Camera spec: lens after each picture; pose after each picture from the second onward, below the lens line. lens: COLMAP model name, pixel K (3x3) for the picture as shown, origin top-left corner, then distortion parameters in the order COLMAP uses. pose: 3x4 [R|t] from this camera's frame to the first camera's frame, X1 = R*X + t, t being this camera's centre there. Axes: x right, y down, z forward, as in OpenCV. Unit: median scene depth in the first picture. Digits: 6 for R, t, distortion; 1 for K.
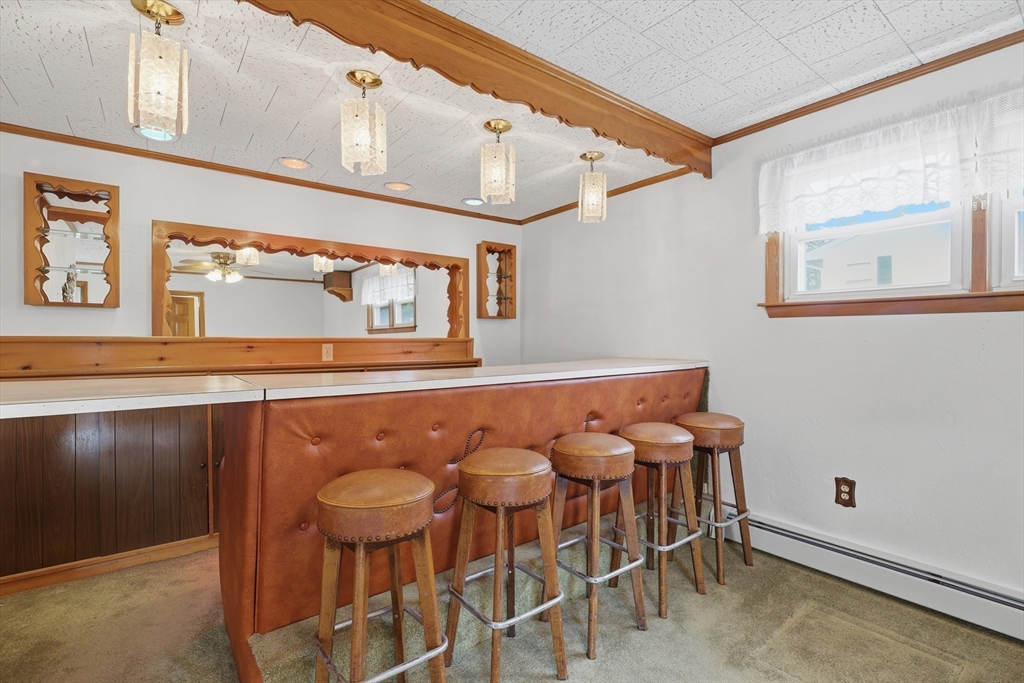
lens RADIAL K [[476.6, 0, 516.1], [0, 476.6, 341.6], [0, 0, 1]] dist [-0.003173, 0.000054]
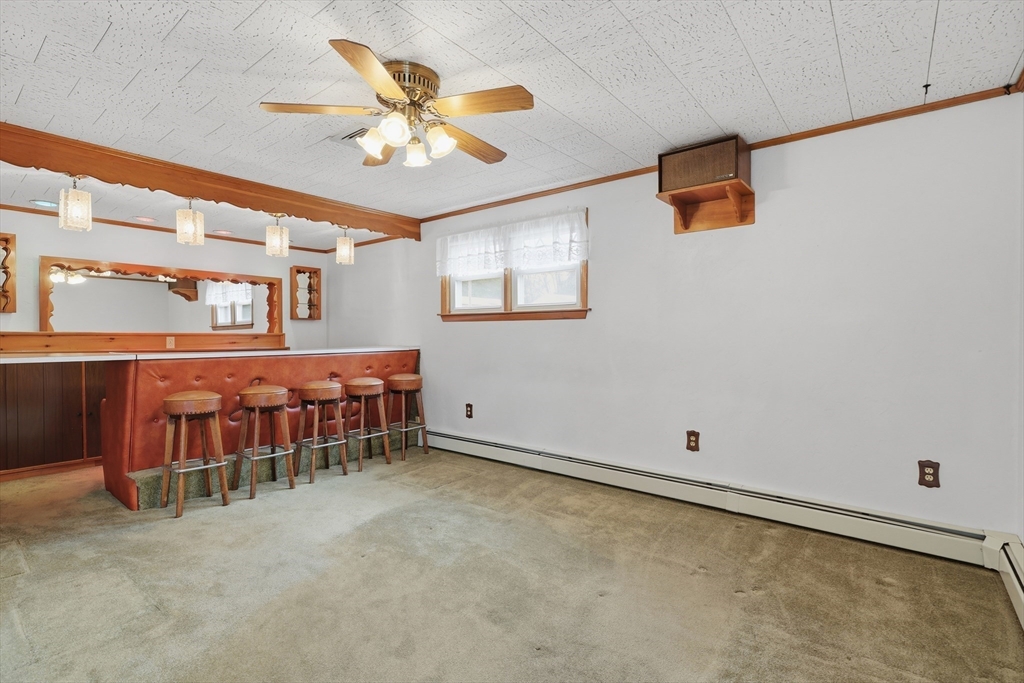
lens RADIAL K [[476.6, 0, 510.9], [0, 476.6, 339.1], [0, 0, 1]] dist [-0.003173, 0.000054]
pose [[0.971757, -0.002448, 0.235972, 0.348551], [0.002012, 0.999996, 0.002088, 0.013334], [-0.235976, -0.001554, 0.971758, -0.843740]]
